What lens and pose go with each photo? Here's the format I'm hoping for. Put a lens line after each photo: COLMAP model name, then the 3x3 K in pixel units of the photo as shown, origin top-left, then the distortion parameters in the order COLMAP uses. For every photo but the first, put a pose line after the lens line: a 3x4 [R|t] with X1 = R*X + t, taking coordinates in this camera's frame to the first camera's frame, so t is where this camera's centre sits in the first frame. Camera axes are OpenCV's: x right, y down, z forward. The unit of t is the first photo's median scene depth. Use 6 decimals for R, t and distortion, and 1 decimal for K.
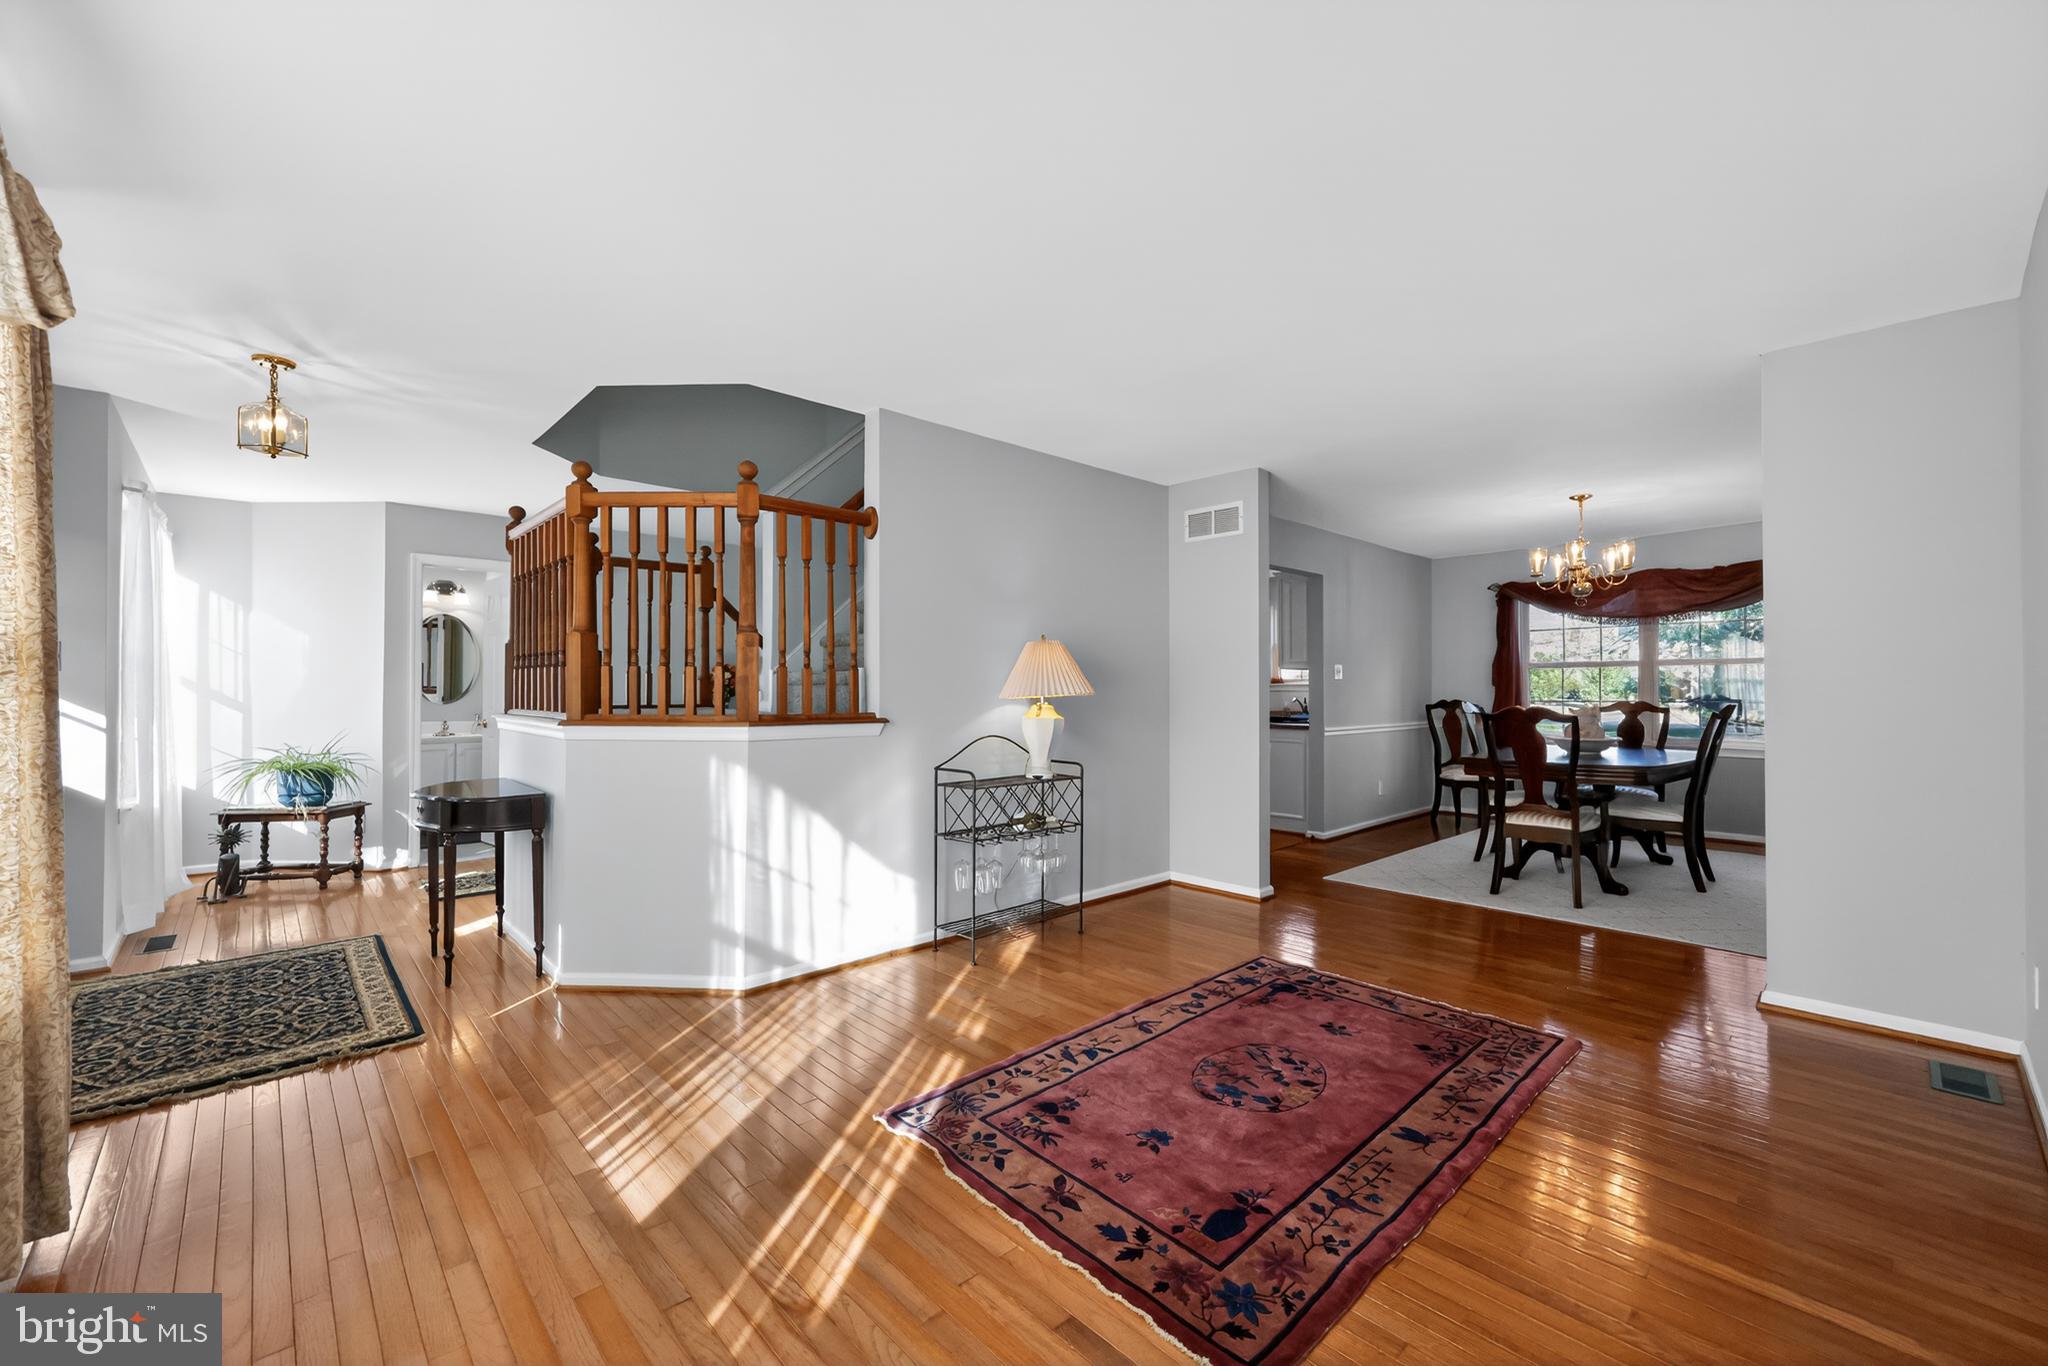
lens RADIAL K [[825.7, 0, 1013.0], [0, 825.7, 688.6], [0, 0, 1]] dist [0.000345, 0.000056]
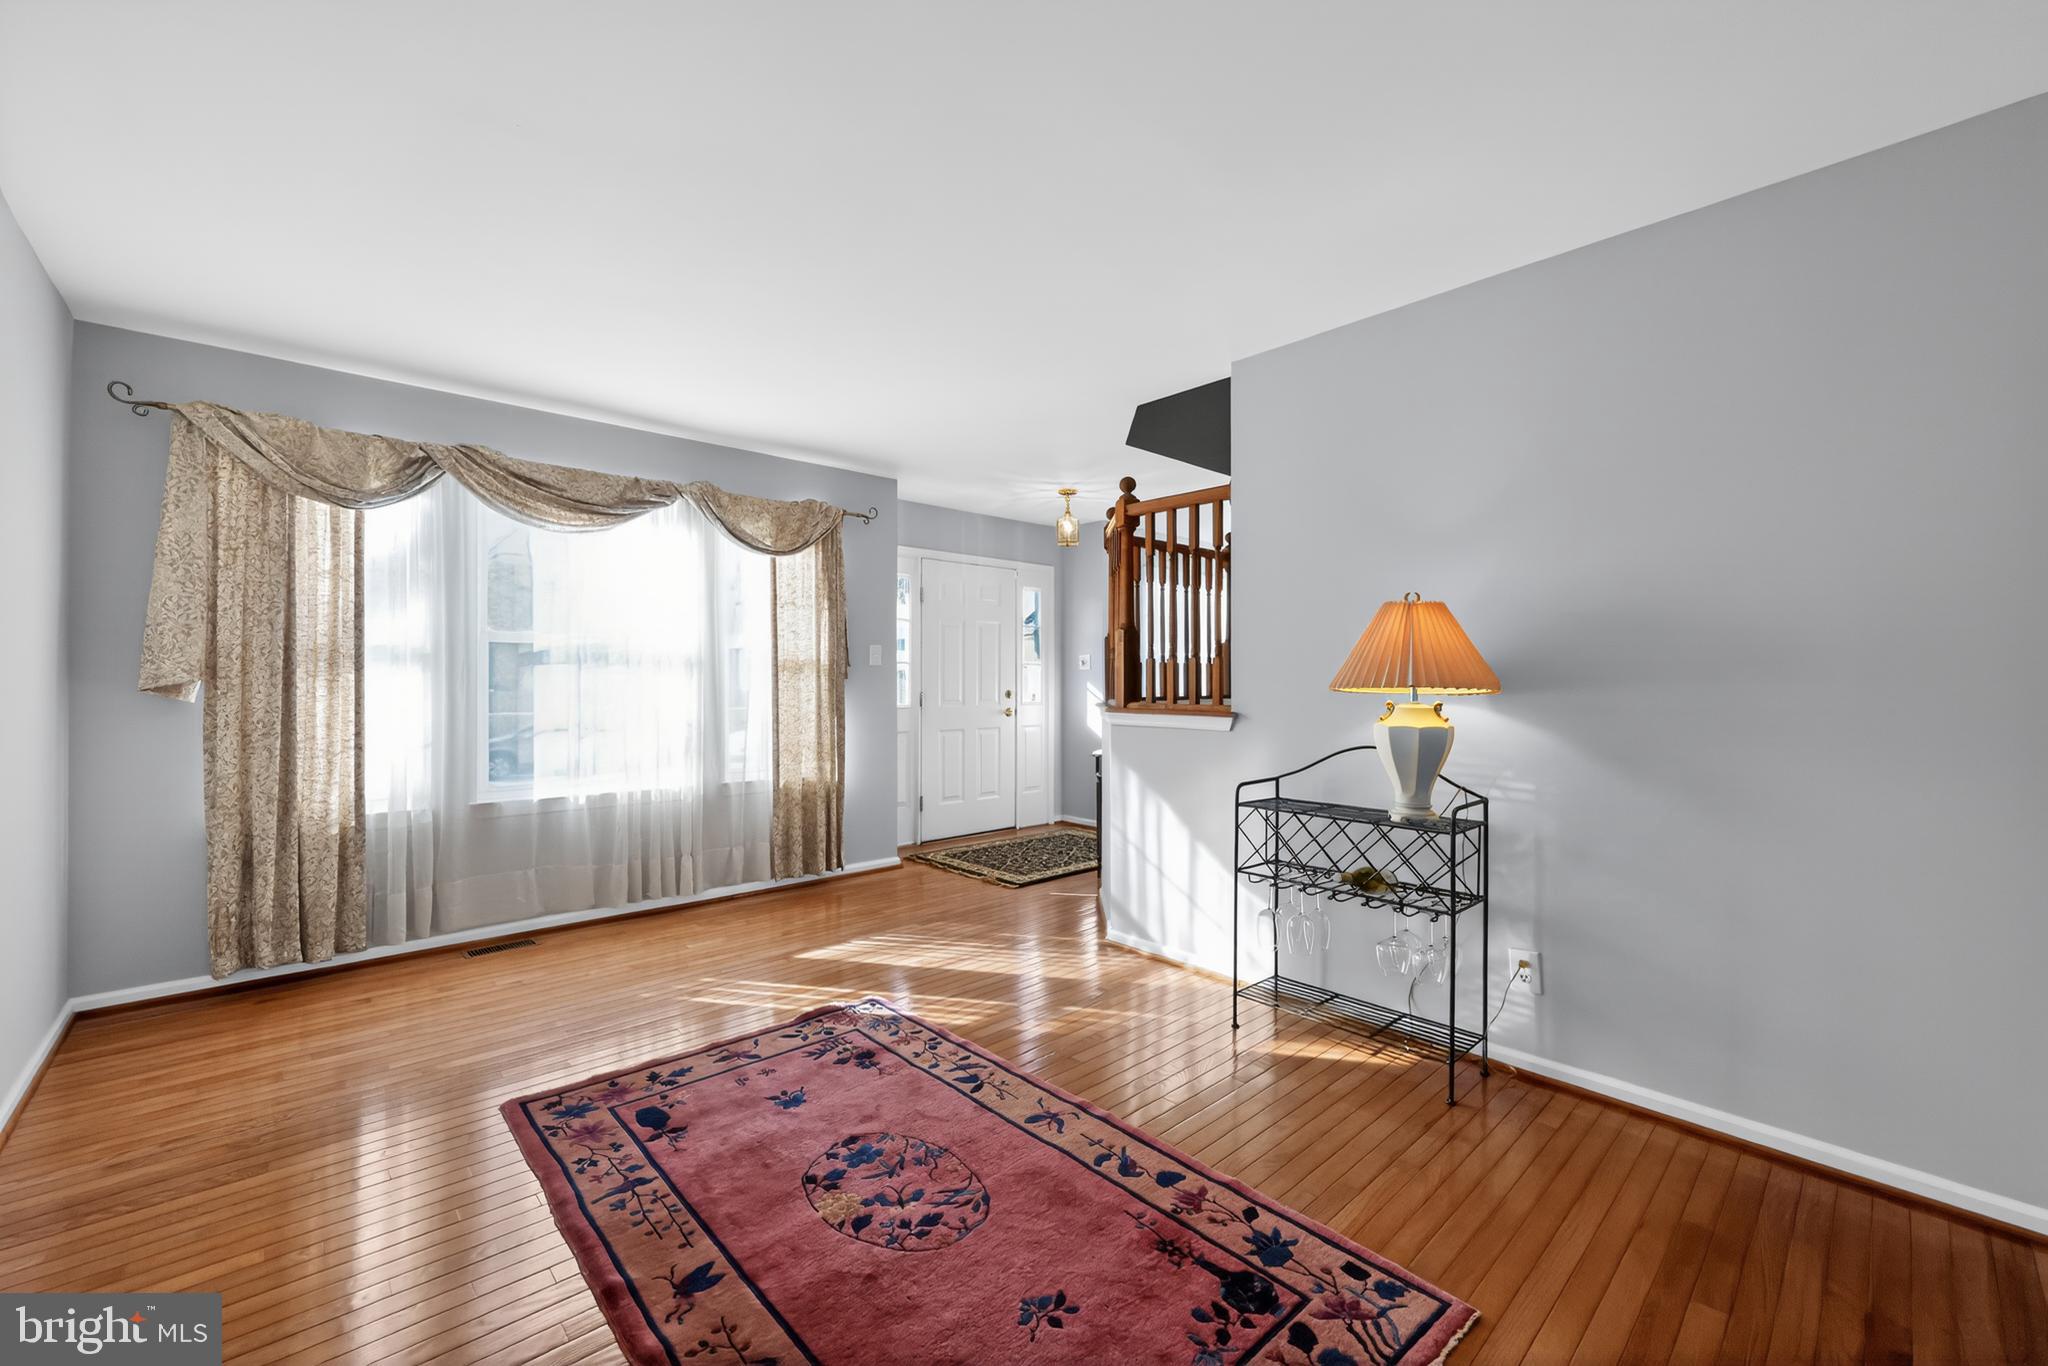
lens RADIAL K [[825.7, 0, 1013.0], [0, 825.7, 688.6], [0, 0, 1]] dist [0.000345, 0.000056]
pose [[-0.020792, 0.010510, -0.999729, 1.067905], [-0.000691, 0.999944, 0.010527, 0.002042], [0.999784, 0.000909, -0.020784, 1.141244]]
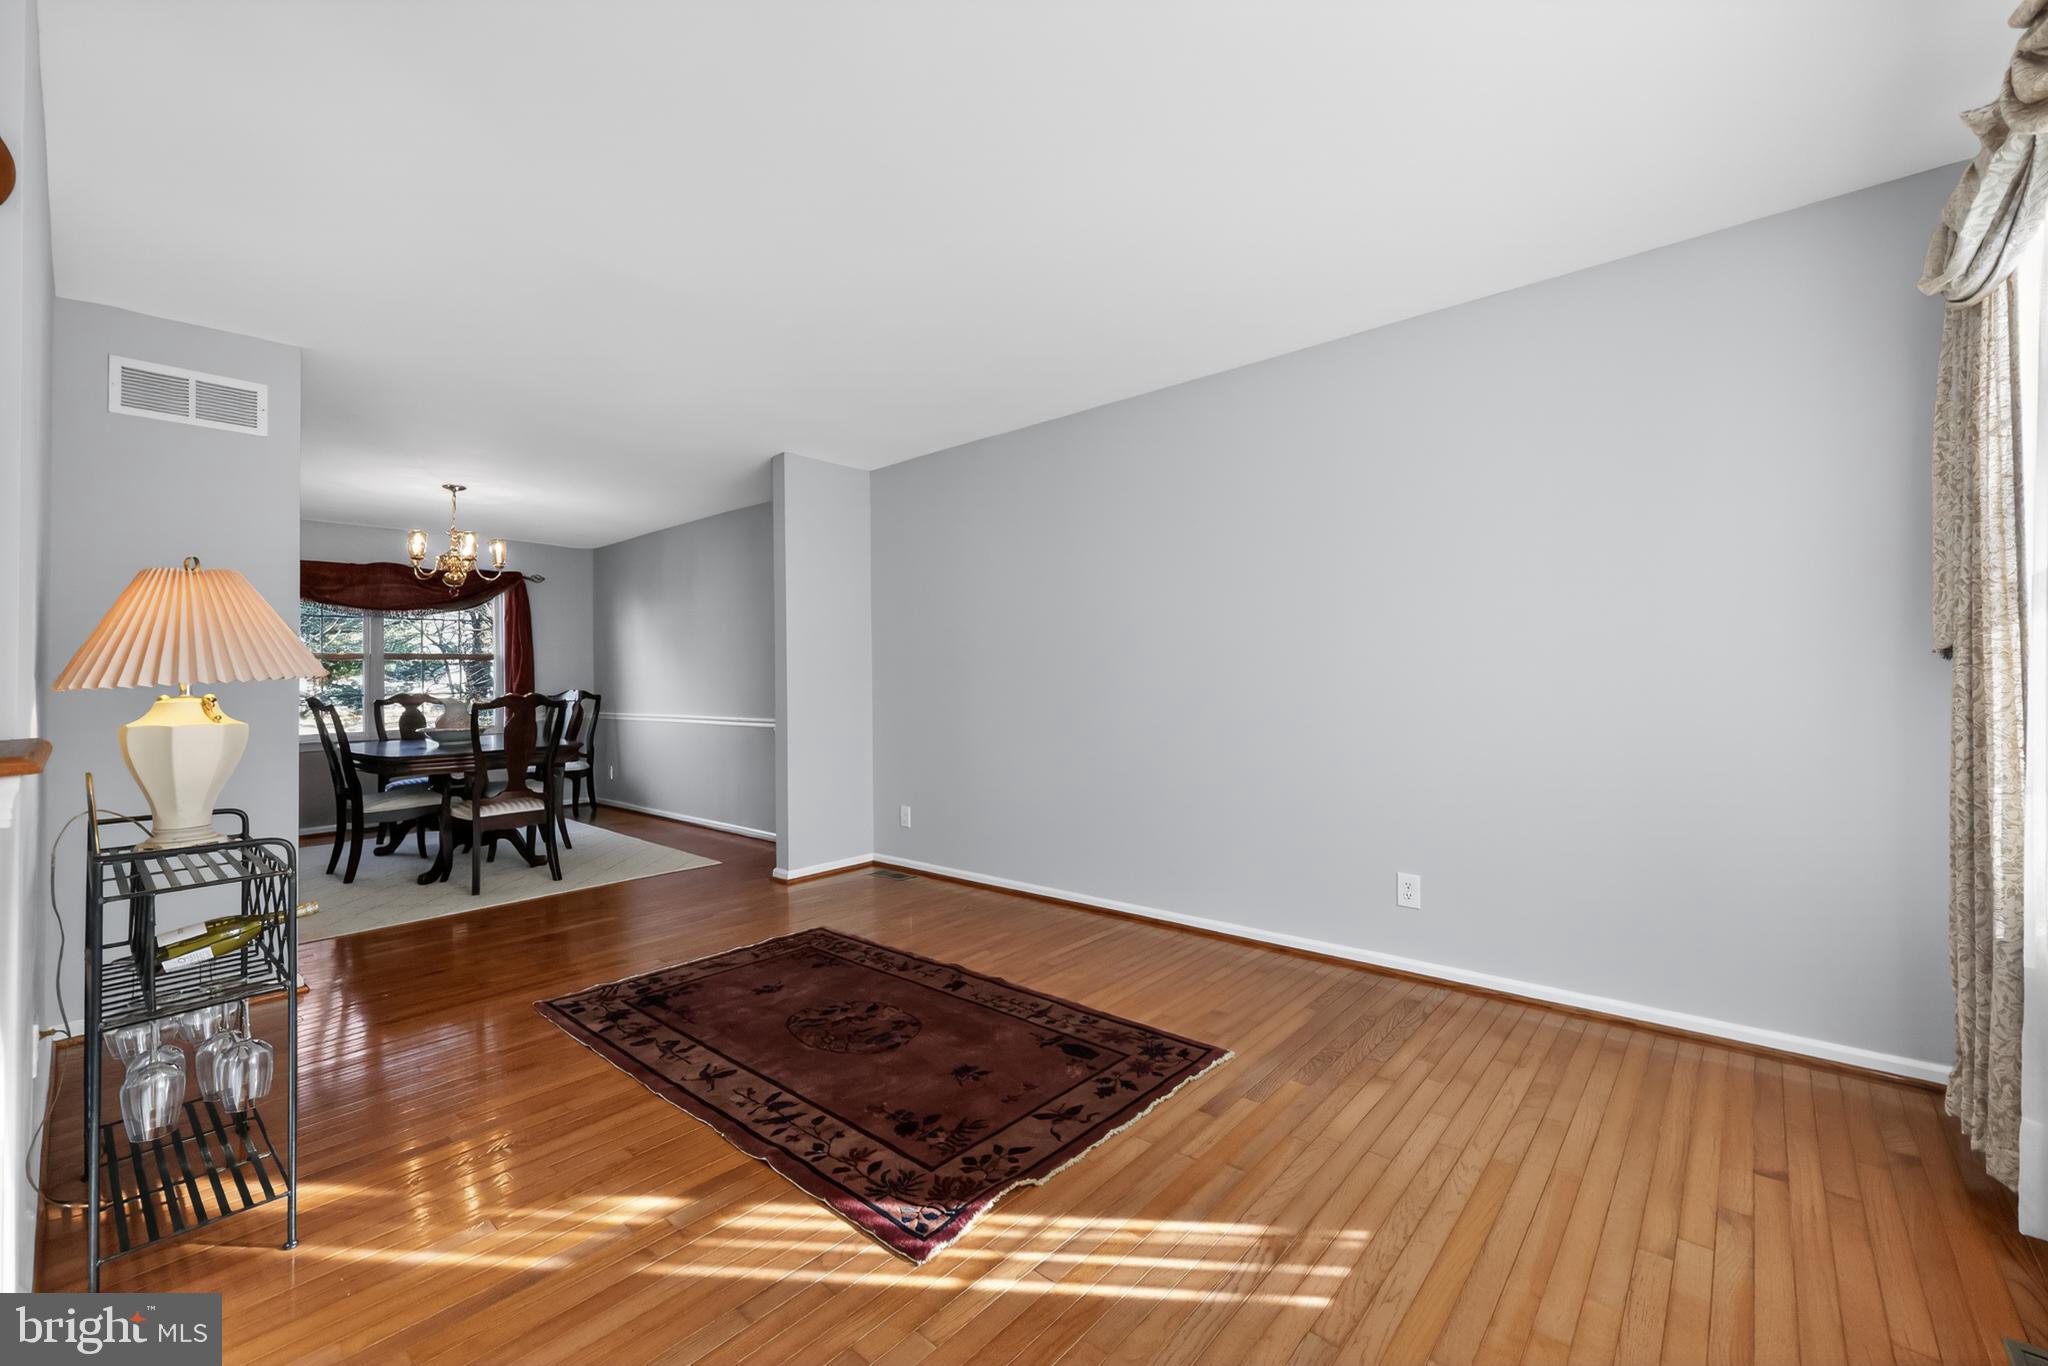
lens RADIAL K [[824.0, 0, 1028.3], [0, 824.0, 673.1], [0, 0, 1]] dist [0.000255, -0.000077]
pose [[-0.099951, 0.007172, 0.994967, -0.799710], [0.016947, 0.999841, -0.005505, 0.023069], [-0.994848, 0.016312, -0.100056, 0.887147]]
